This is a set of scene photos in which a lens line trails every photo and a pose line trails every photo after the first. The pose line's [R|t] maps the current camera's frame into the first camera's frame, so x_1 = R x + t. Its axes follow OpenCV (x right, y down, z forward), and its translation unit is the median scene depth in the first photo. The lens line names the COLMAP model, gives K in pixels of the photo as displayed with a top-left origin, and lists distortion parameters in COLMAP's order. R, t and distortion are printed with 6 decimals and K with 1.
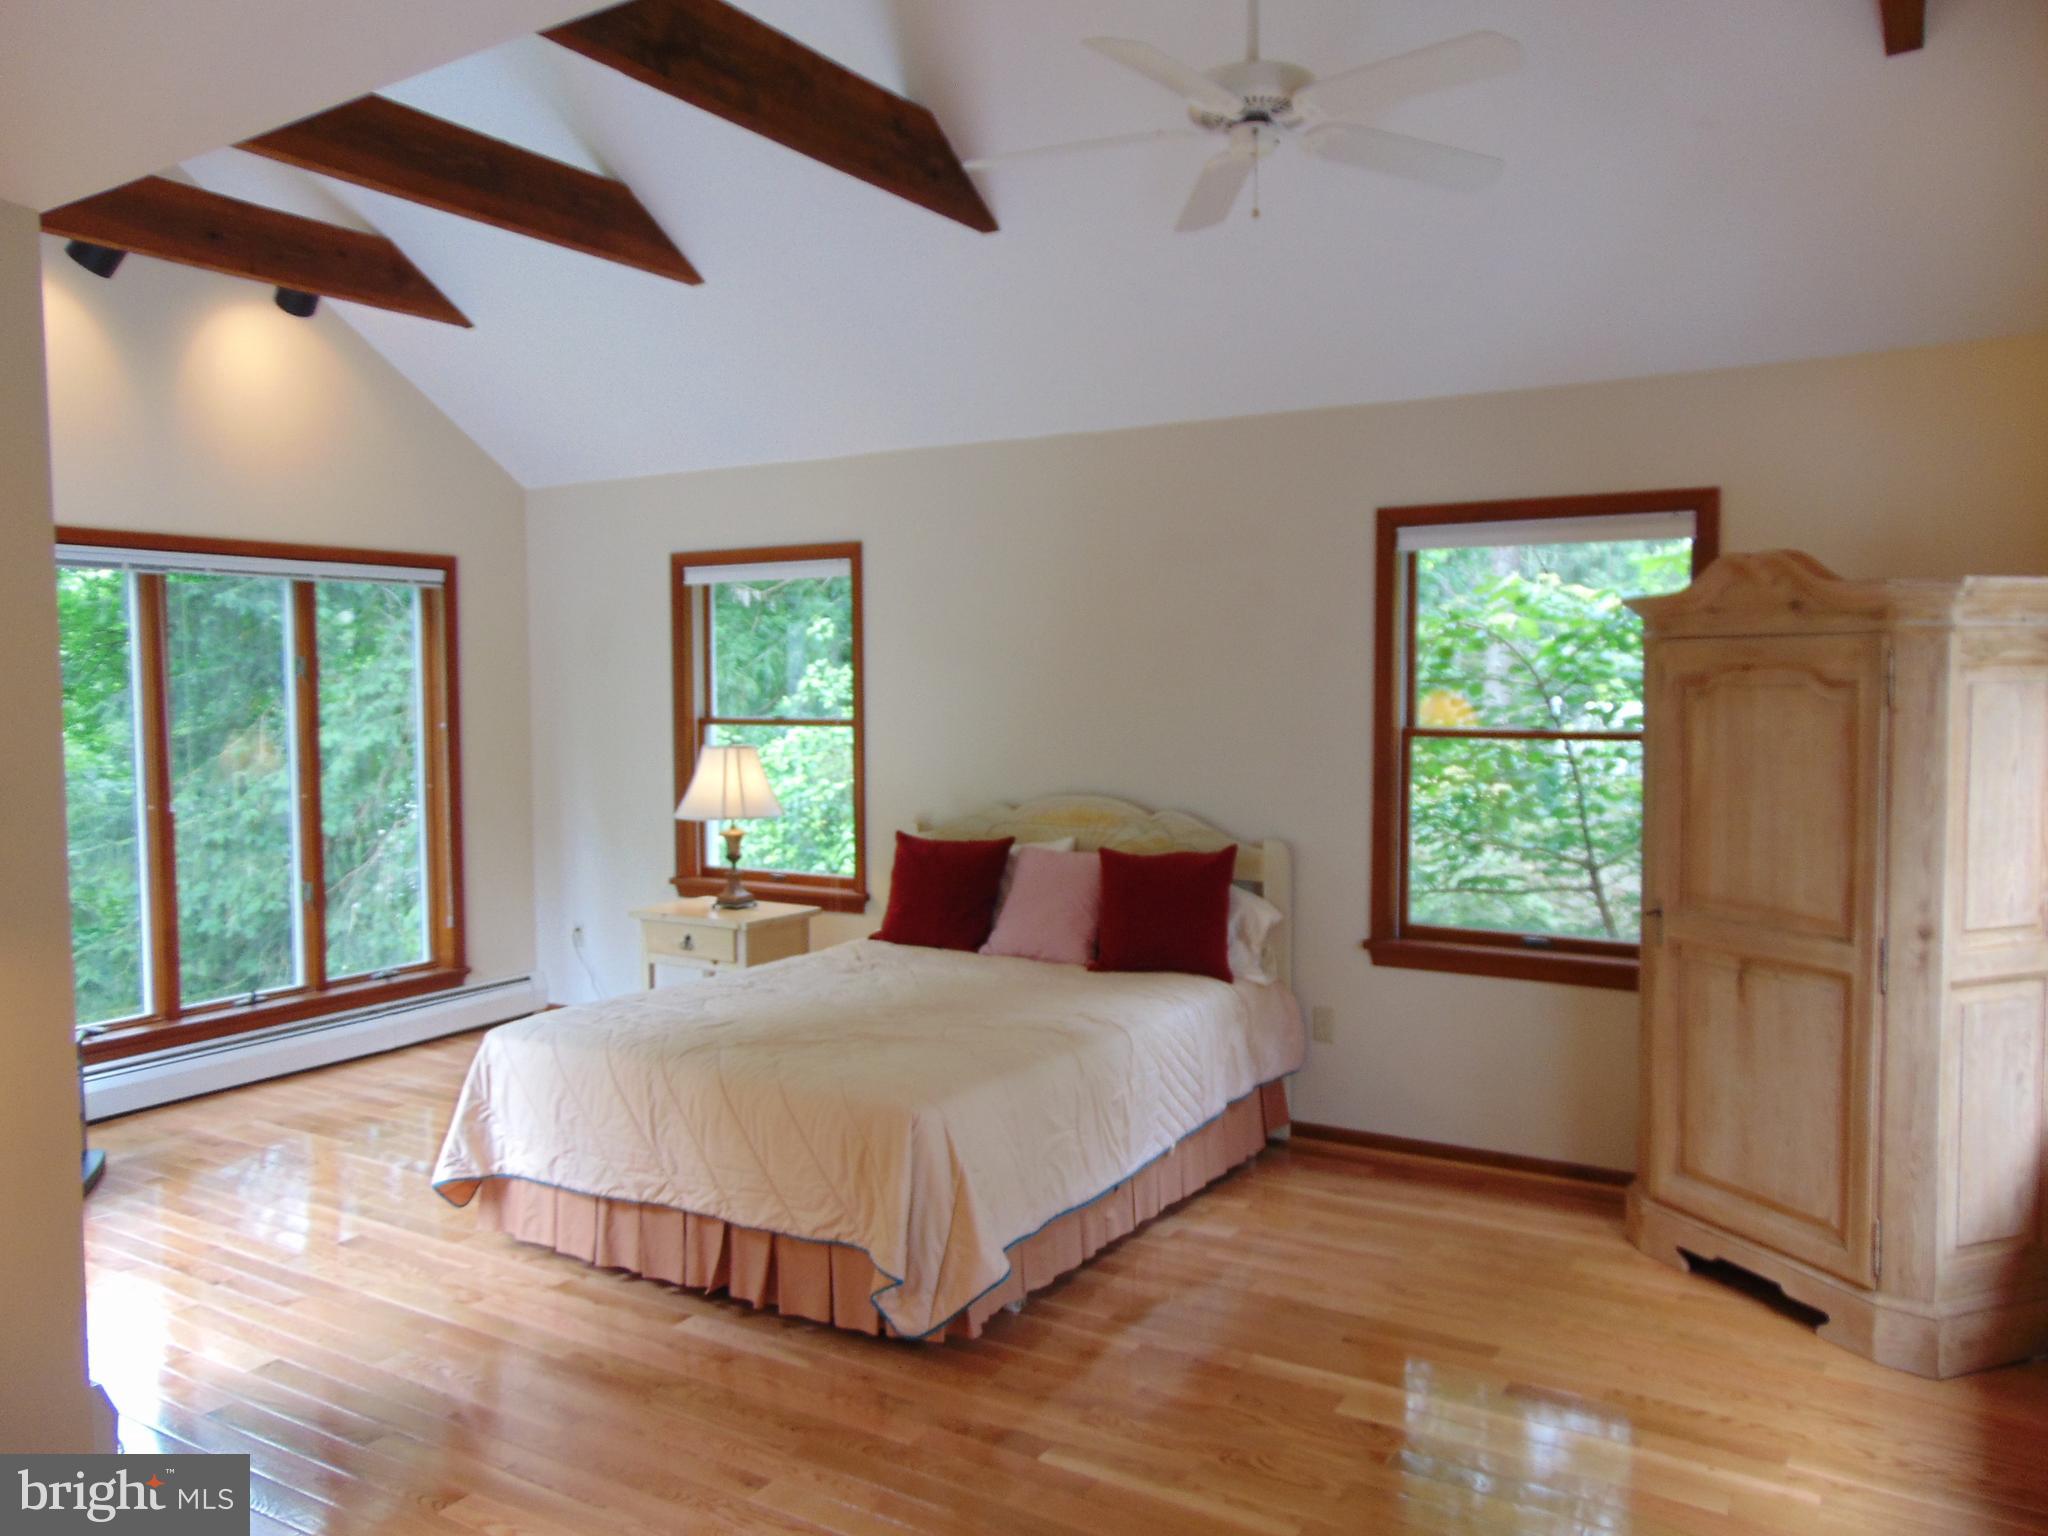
lens RADIAL K [[1518.1, 0, 1024.0], [0, 1518.1, 768.0], [0, 0, 1]] dist [-0.038379, 0.056692]
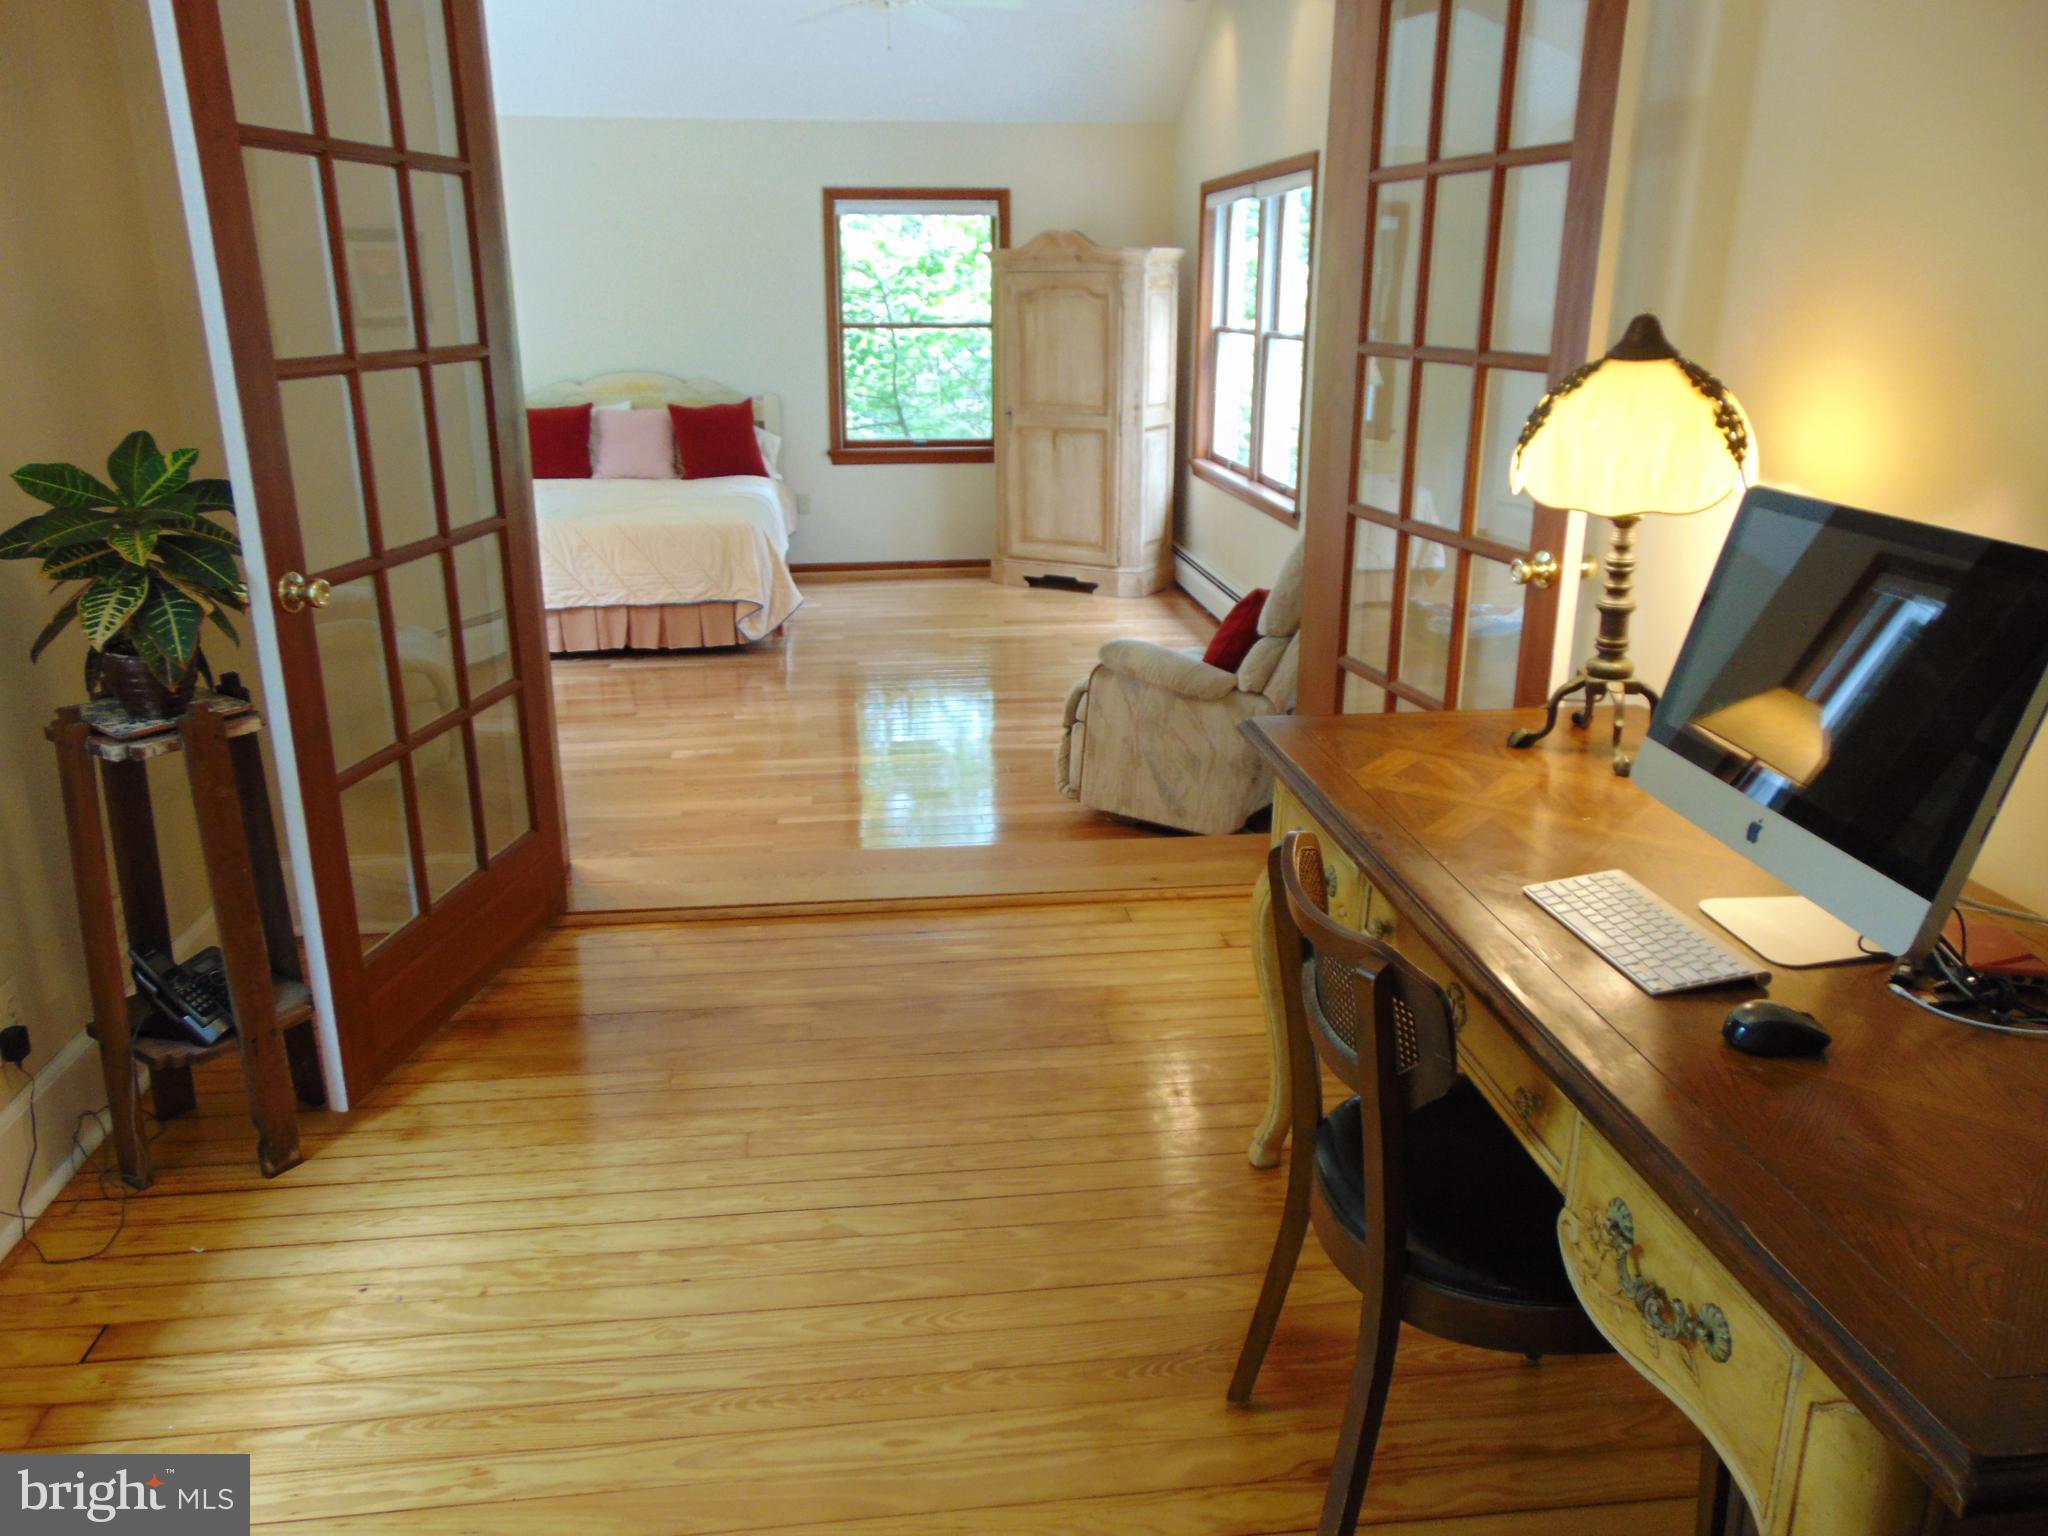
lens RADIAL K [[1518.1, 0, 1024.0], [0, 1518.1, 768.0], [0, 0, 1]] dist [-0.038379, 0.056692]
pose [[0.778772, -0.184354, 0.599606, -0.952871], [0.033416, 0.966676, 0.253812, 0.044204], [-0.626416, -0.177625, 0.758981, -0.699674]]
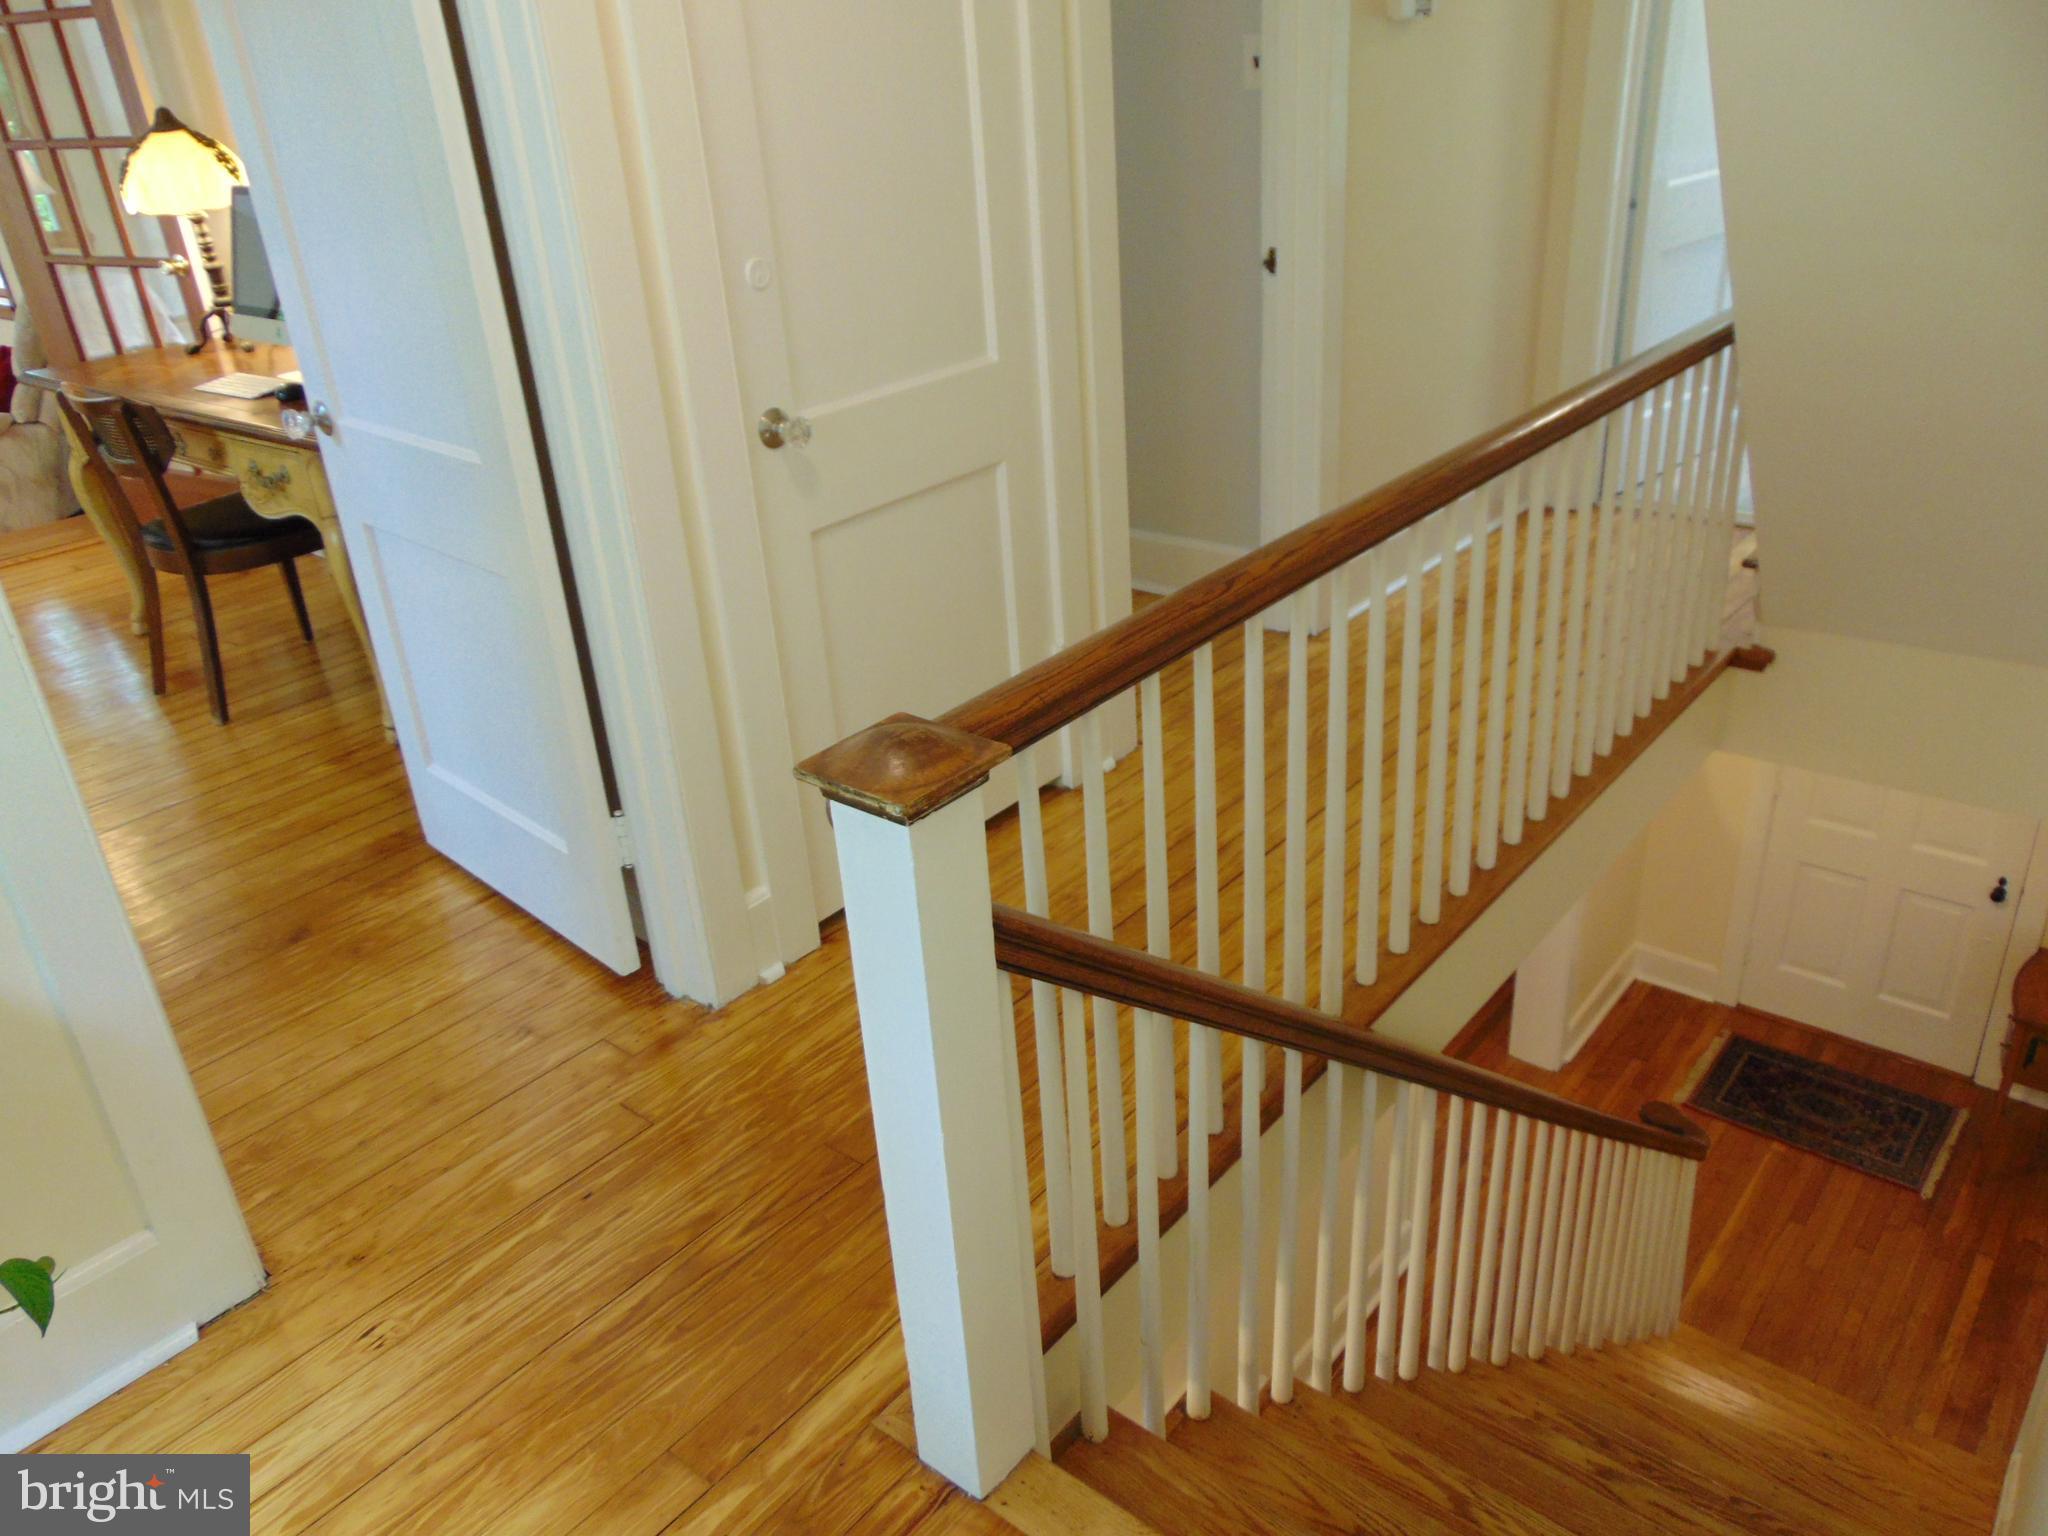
lens RADIAL K [[1518.1, 0, 1024.0], [0, 1518.1, 768.0], [0, 0, 1]] dist [-0.038379, 0.056692]
pose [[0.127030, -0.438504, 0.889707, -1.693506], [0.124539, 0.896926, 0.424281, 0.083469], [-0.984050, 0.056907, 0.168547, -1.311428]]
